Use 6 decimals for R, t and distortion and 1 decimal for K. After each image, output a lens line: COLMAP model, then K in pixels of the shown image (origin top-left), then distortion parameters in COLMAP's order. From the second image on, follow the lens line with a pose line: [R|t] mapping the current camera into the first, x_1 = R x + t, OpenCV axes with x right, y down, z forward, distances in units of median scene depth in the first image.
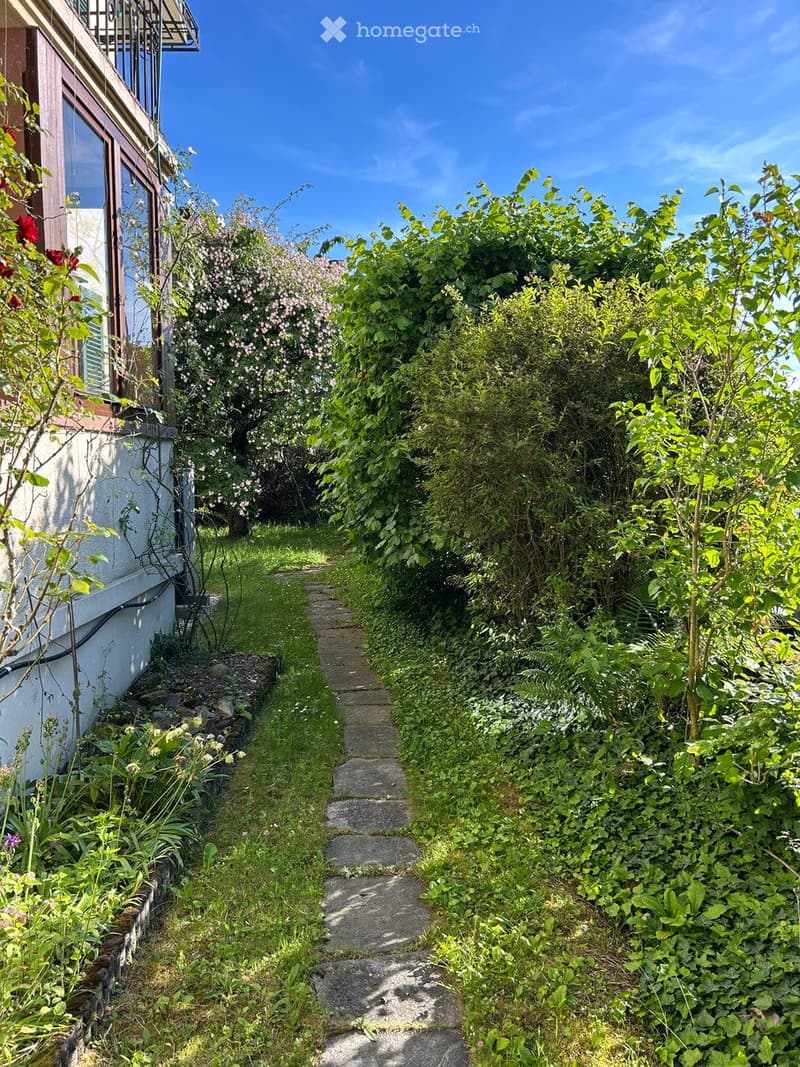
lens RADIAL K [[807.6, 0, 400.9], [0, 807.6, 534.9], [0, 0, 1]] dist [0.029338, -0.002453]
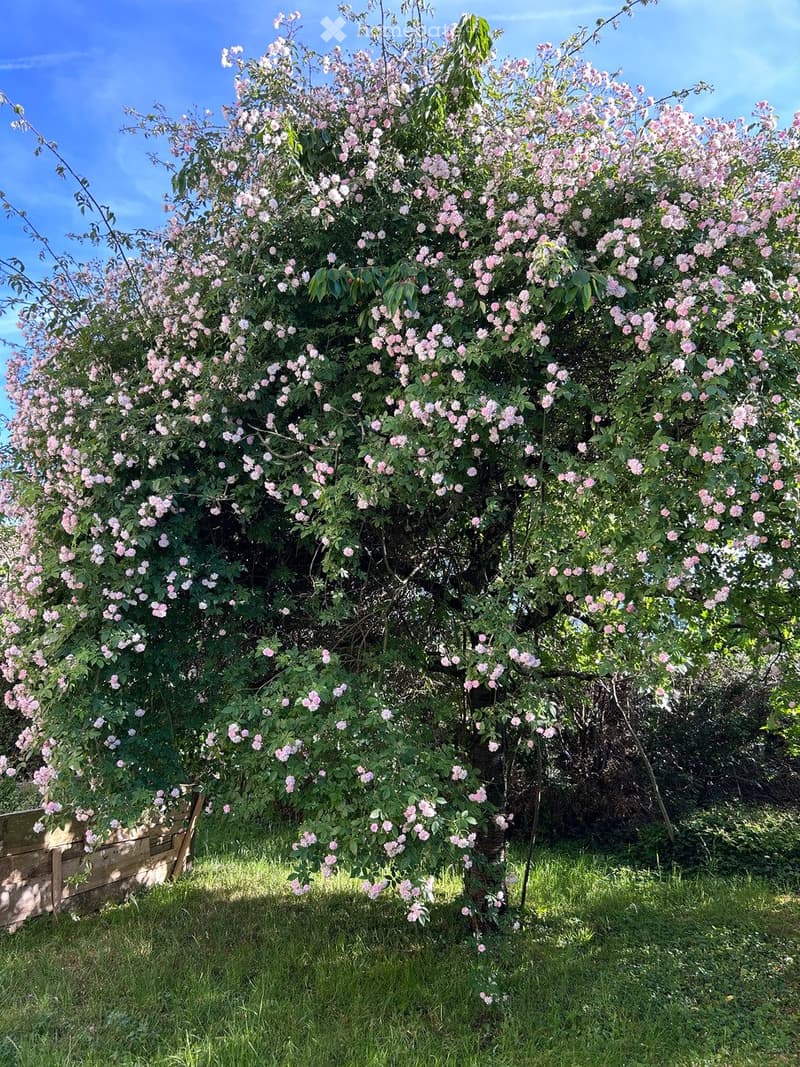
lens RADIAL K [[807.6, 0, 399.1], [0, 807.6, 539.0], [0, 0, 1]] dist [0.029338, -0.002453]
pose [[0.897226, -0.056893, -0.437891, -0.072507], [-0.059172, 0.967230, -0.246910, -0.088073], [0.437589, 0.247445, 0.864457, 0.753718]]
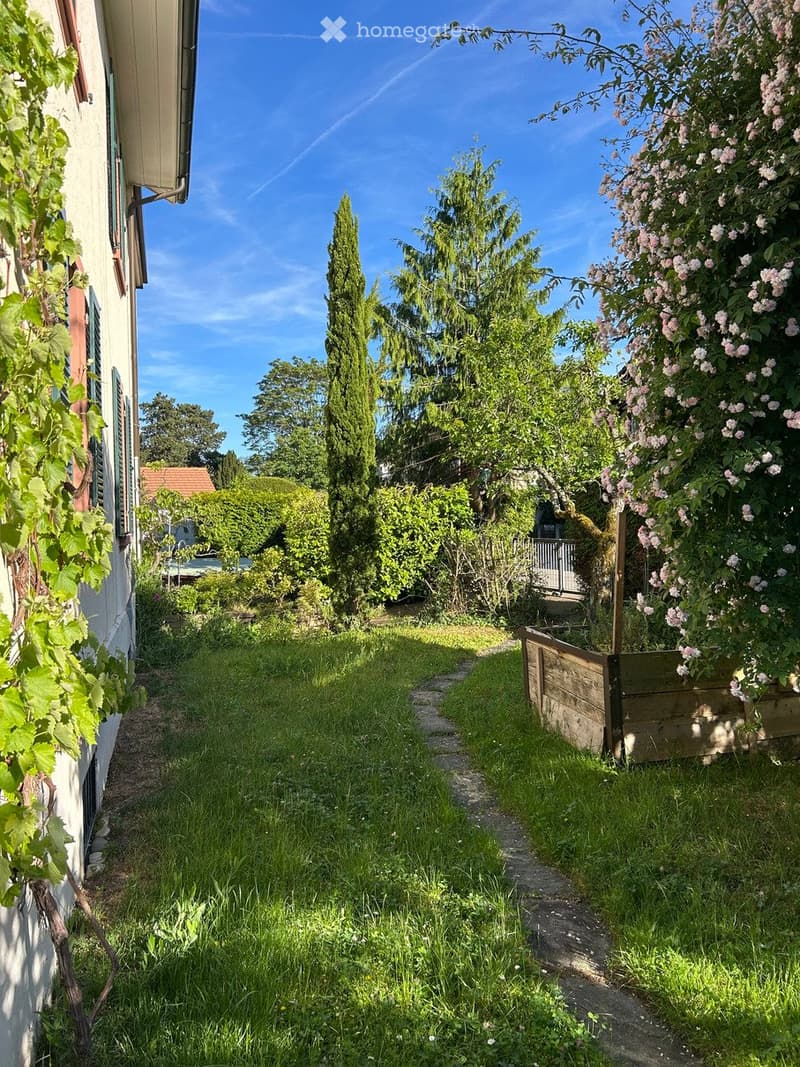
lens RADIAL K [[807.6, 0, 400.1], [0, 807.6, 533.7], [0, 0, 1]] dist [0.029338, -0.002453]
pose [[0.261134, 0.017384, -0.965146, -0.091722], [-0.062763, 0.998028, 0.000994, -0.092444], [0.963260, 0.060316, 0.261710, 0.820441]]
